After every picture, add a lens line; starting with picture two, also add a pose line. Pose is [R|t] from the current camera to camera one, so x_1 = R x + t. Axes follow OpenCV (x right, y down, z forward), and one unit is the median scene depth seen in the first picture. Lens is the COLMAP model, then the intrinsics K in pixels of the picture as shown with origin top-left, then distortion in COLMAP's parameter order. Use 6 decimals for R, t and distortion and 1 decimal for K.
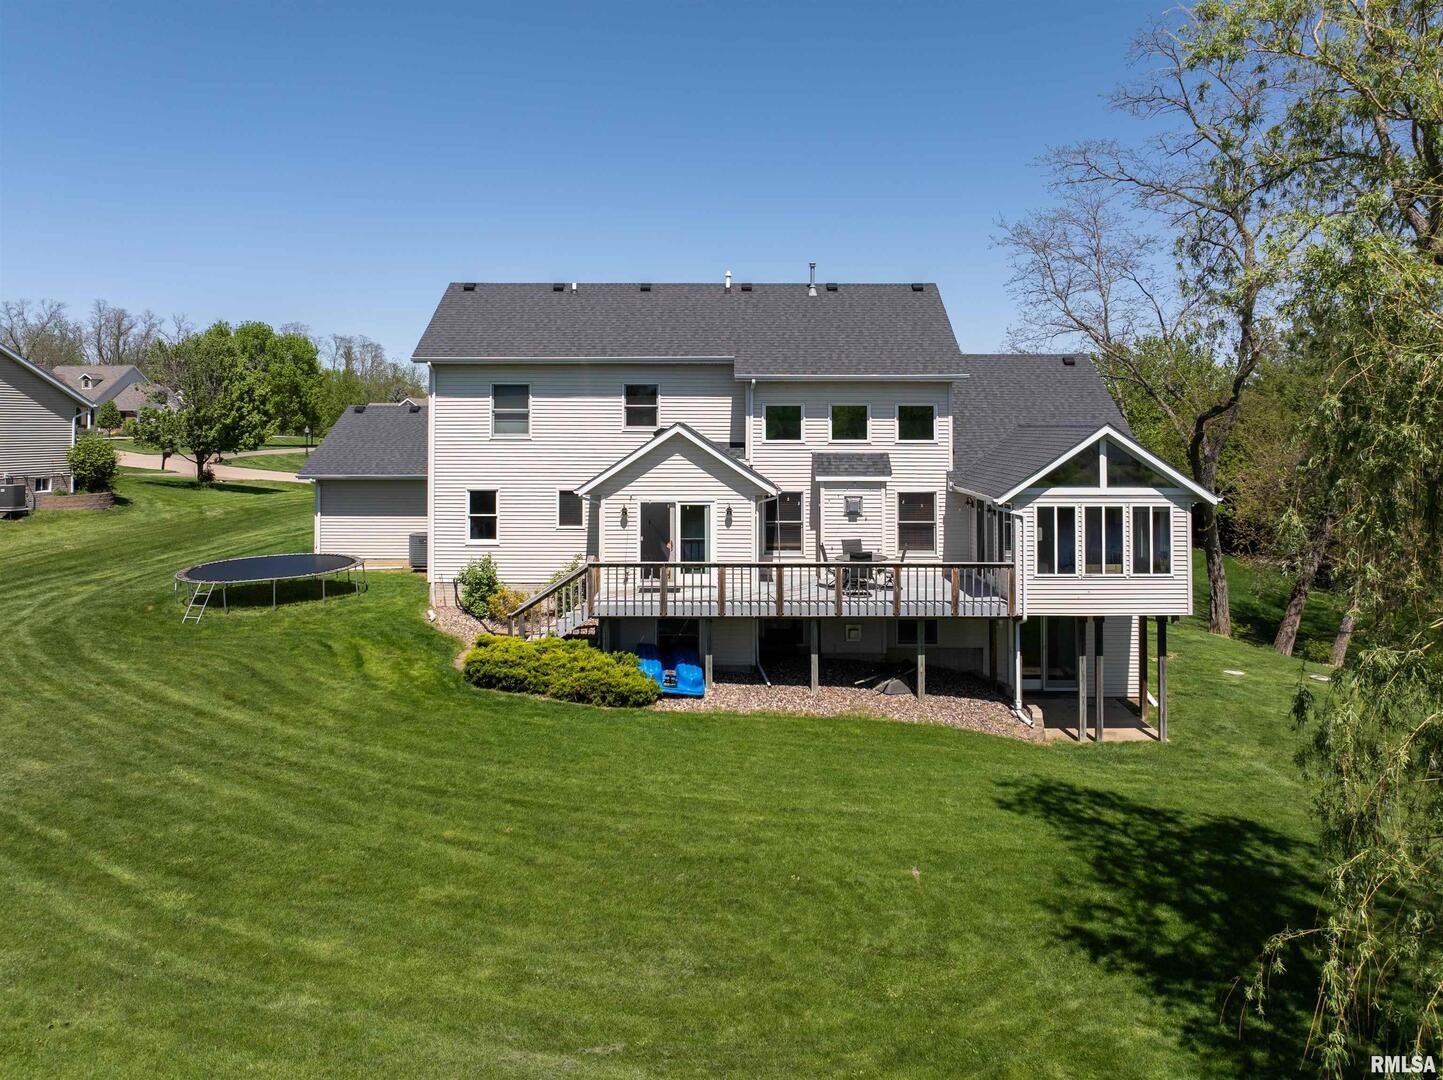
lens RADIAL K [[1051.5, 0, 740.8], [0, 1051.5, 488.1], [0, 0, 1]] dist [-0.018394, -0.011886]
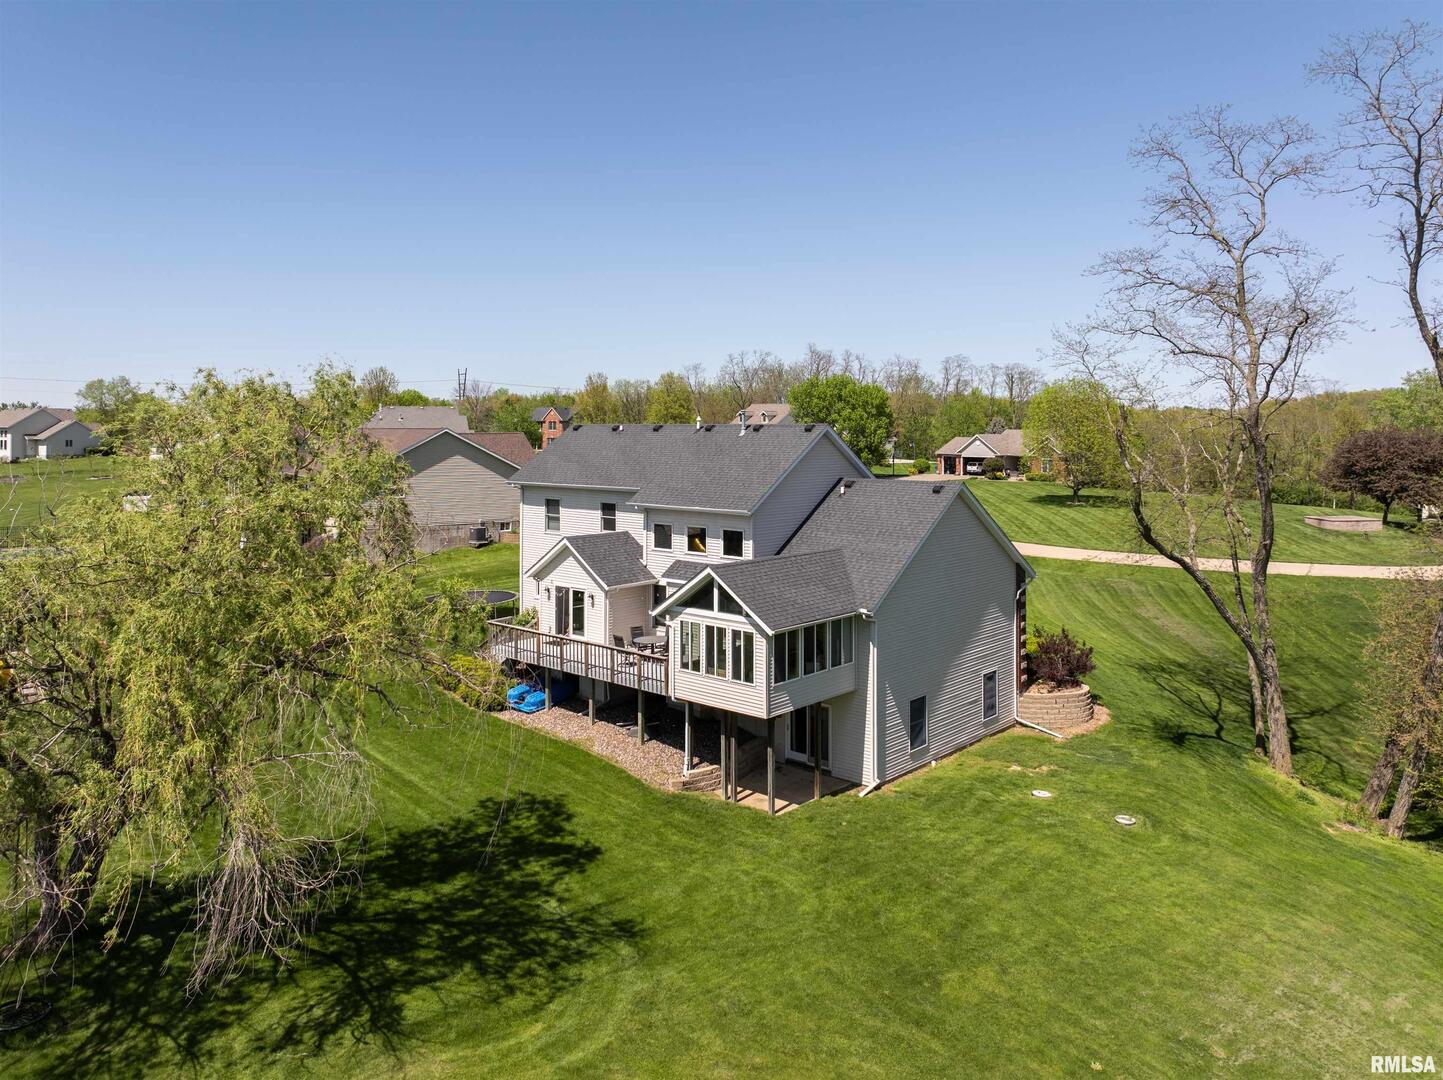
lens RADIAL K [[1051.5, 0, 730.1], [0, 1051.5, 525.6], [0, 0, 1]] dist [-0.018394, -0.011886]
pose [[0.748762, 0.059481, -0.660164, 1.059818], [-0.037483, 0.998171, 0.047422, -0.149804], [0.661778, -0.010763, 0.749623, 0.003511]]
